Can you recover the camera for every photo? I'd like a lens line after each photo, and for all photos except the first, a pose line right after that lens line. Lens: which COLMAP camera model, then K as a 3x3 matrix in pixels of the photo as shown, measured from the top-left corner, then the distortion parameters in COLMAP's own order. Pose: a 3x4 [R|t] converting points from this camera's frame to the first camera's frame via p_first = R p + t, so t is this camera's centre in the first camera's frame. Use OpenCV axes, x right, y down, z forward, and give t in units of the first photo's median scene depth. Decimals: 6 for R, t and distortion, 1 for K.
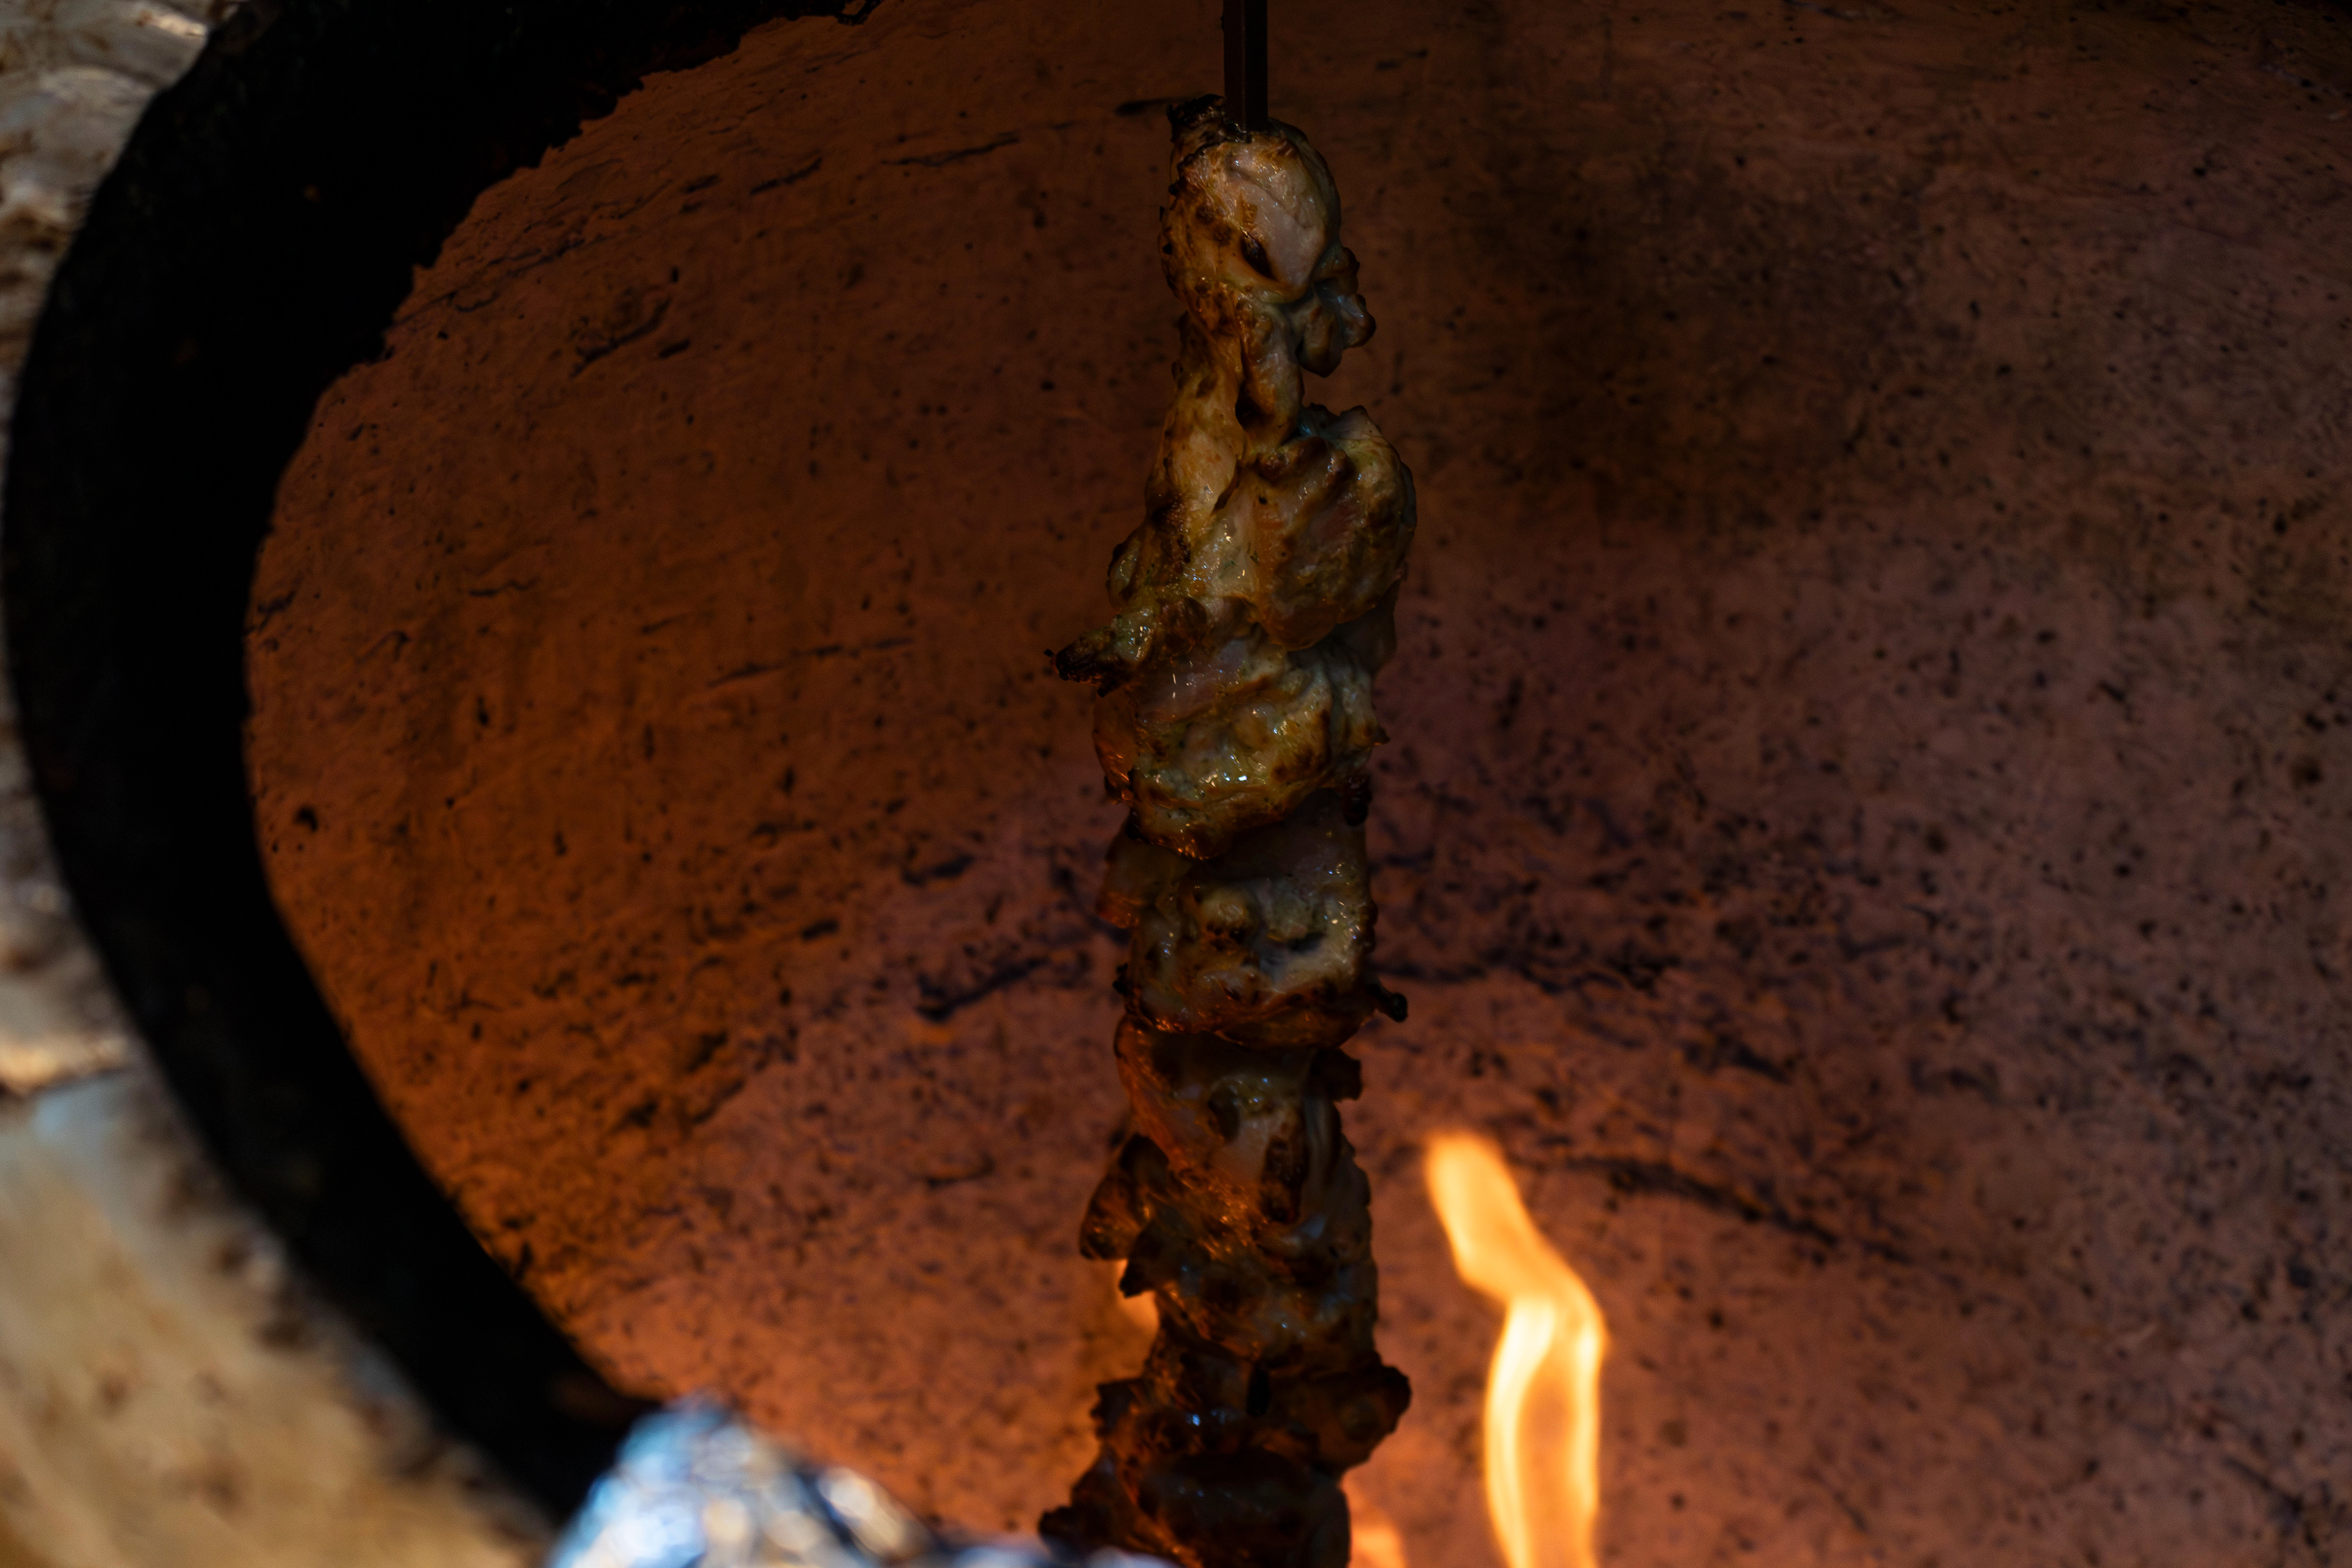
lens RADIAL K [[4365.2, 0, 1176.0], [0, 4365.2, 784.0], [0, 0, 1]] dist [-0.109090, -0.030653]
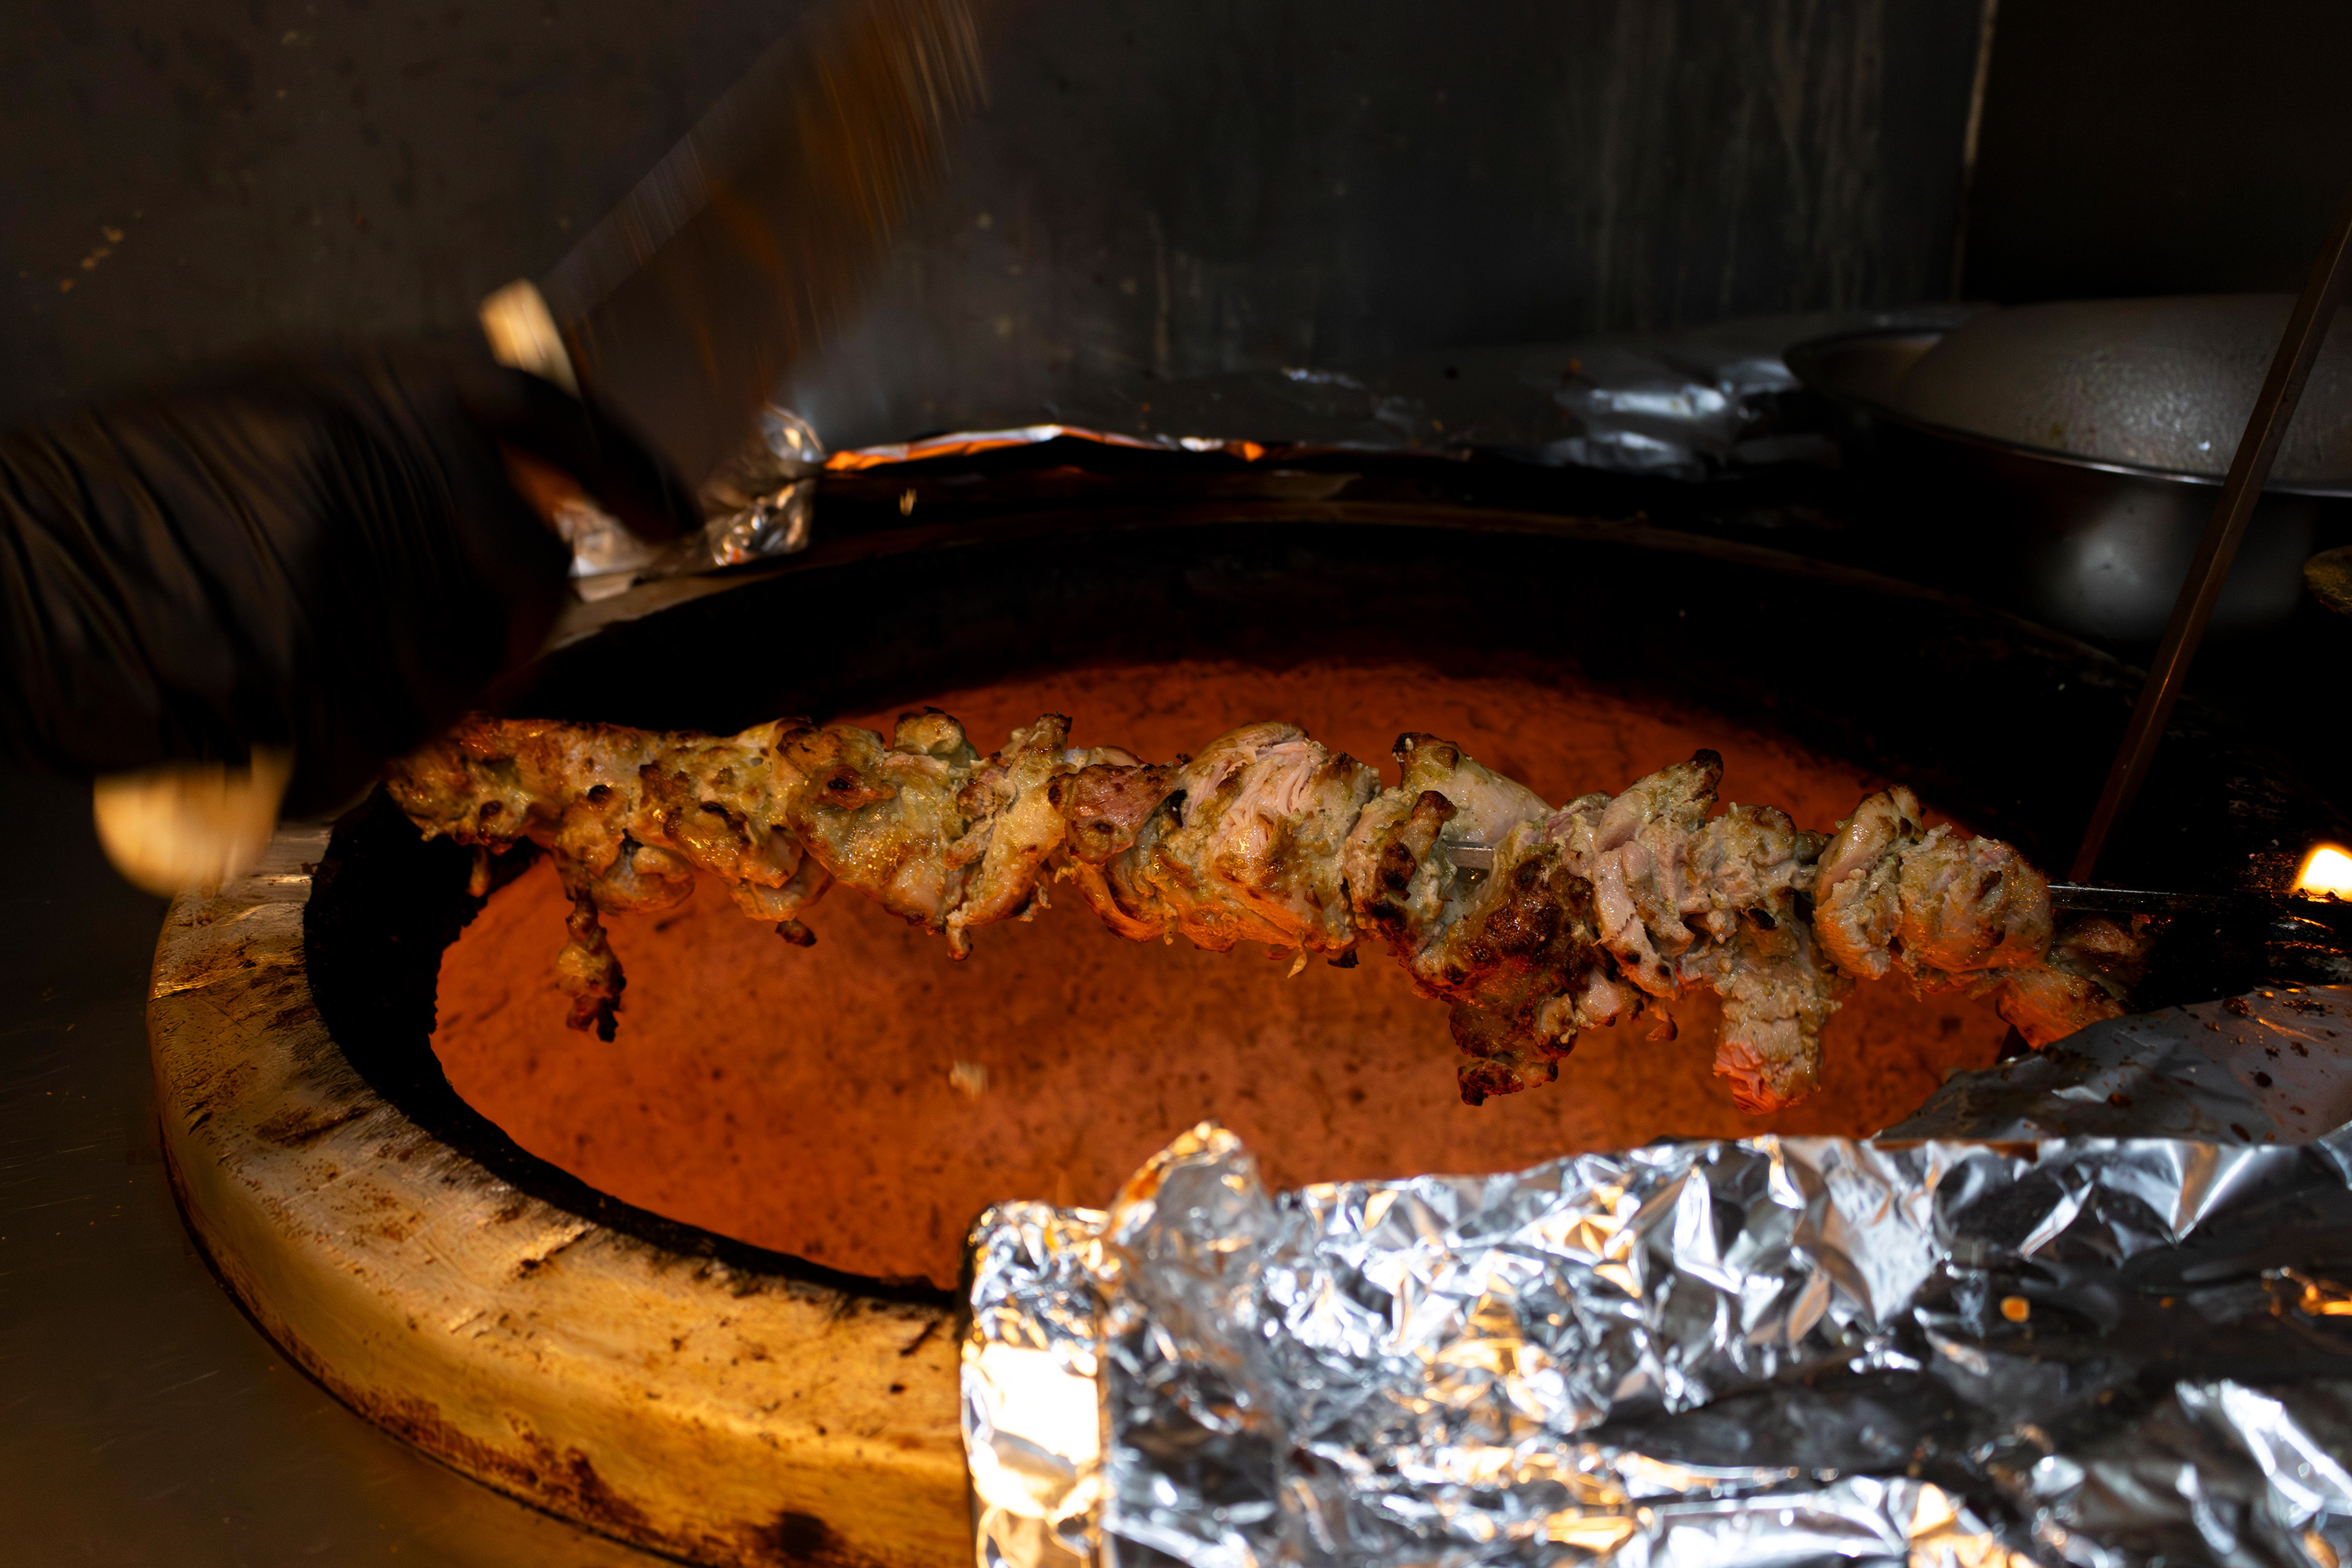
lens RADIAL K [[4365.2, 0, 1176.0], [0, 4365.2, 784.0], [0, 0, 1]] dist [-0.109090, -0.030653]
pose [[0.854259, -0.200749, 0.479522, -0.677637], [0.392129, 0.854425, -0.340870, 0.489899], [-0.341287, 0.479226, 0.808620, -0.559925]]
